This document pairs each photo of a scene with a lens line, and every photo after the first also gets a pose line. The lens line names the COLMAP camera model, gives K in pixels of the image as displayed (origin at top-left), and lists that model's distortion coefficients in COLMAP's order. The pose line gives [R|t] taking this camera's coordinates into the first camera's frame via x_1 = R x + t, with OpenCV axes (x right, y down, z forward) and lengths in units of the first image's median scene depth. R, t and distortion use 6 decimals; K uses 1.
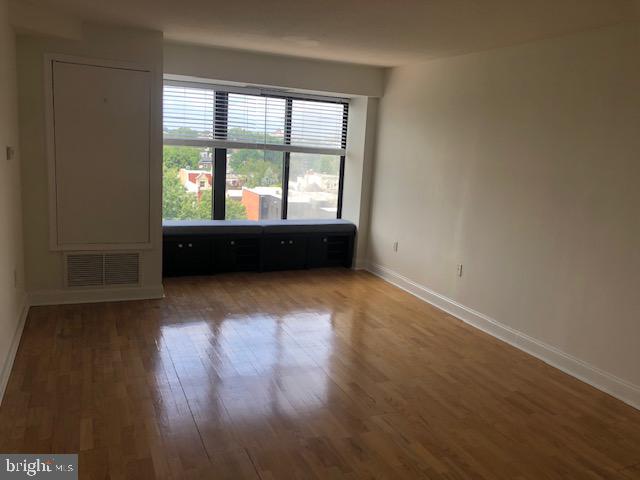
lens RADIAL K [[525.5, 0, 332.7], [0, 525.5, 231.0], [0, 0, 1]] dist [0.032181, -0.045145]
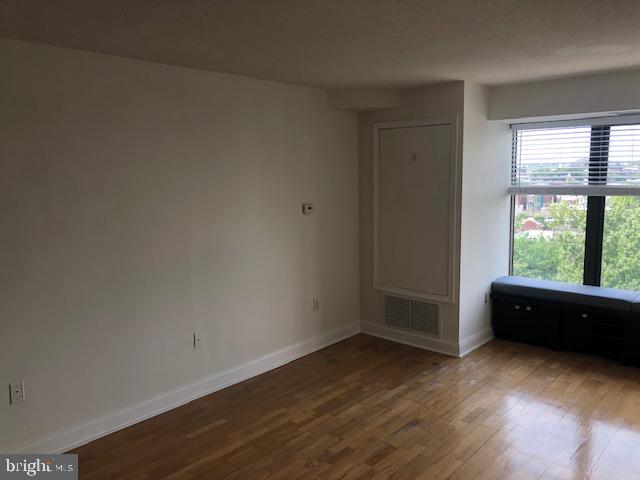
lens RADIAL K [[525.5, 0, 323.9], [0, 525.5, 225.7], [0, 0, 1]] dist [0.032181, -0.045145]
pose [[0.396332, 0.030229, -0.917609, 0.415782], [-0.115048, 0.993215, -0.016972, -0.059647], [0.910870, 0.112296, 0.397121, 0.361898]]
